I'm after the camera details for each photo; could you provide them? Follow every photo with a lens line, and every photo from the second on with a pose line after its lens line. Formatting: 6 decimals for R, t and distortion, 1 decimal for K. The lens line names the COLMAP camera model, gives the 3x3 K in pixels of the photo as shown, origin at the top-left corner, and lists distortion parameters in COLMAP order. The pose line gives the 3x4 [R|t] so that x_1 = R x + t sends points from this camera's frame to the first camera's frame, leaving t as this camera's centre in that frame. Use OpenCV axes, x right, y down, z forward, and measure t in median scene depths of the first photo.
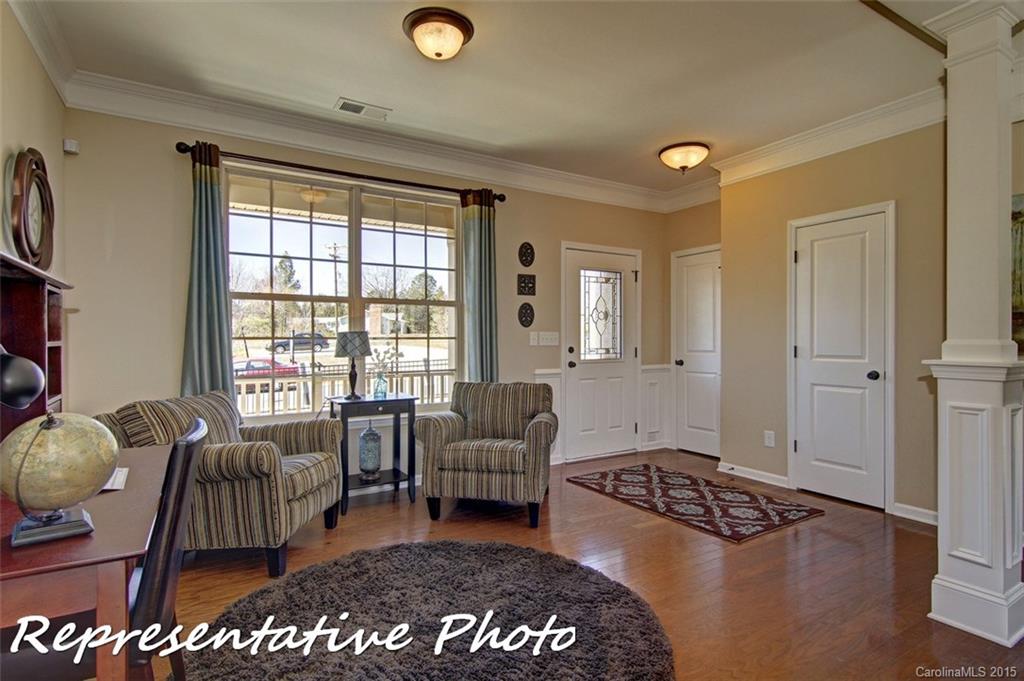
lens RADIAL K [[519.5, 0, 512.0], [0, 519.5, 340.5], [0, 0, 1]] dist [0.012988, -0.000991]
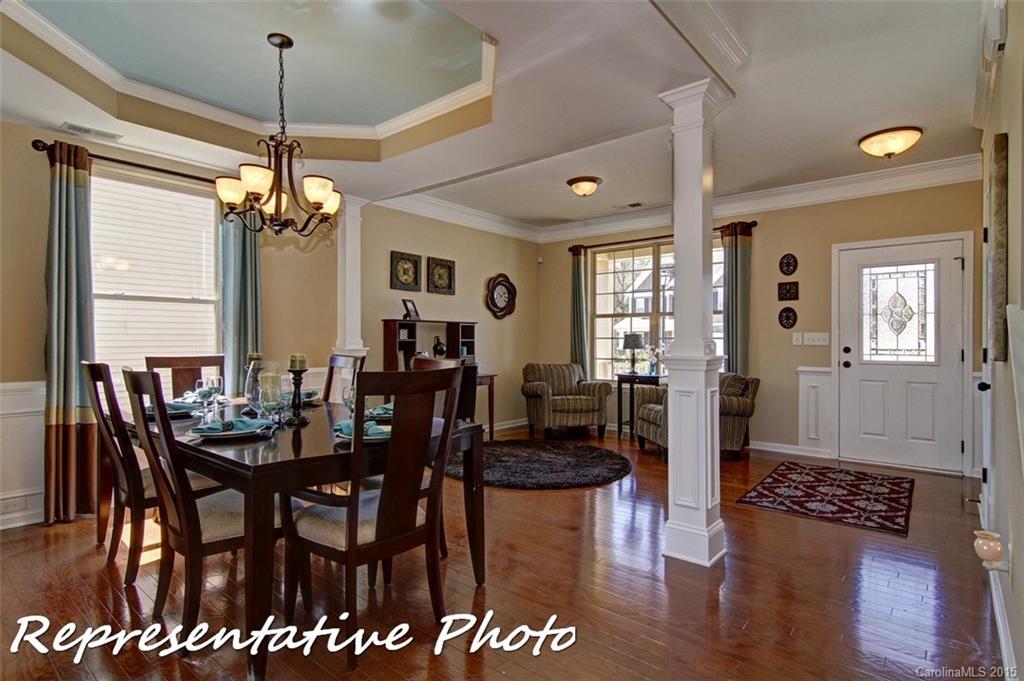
lens RADIAL K [[519.5, 0, 512.0], [0, 519.5, 340.5], [0, 0, 1]] dist [0.012988, -0.000991]
pose [[0.330148, 0.004252, -0.943920, 0.988848], [-0.002708, 0.999990, 0.003557, -0.002374], [0.943925, 0.001381, 0.330156, 0.059592]]
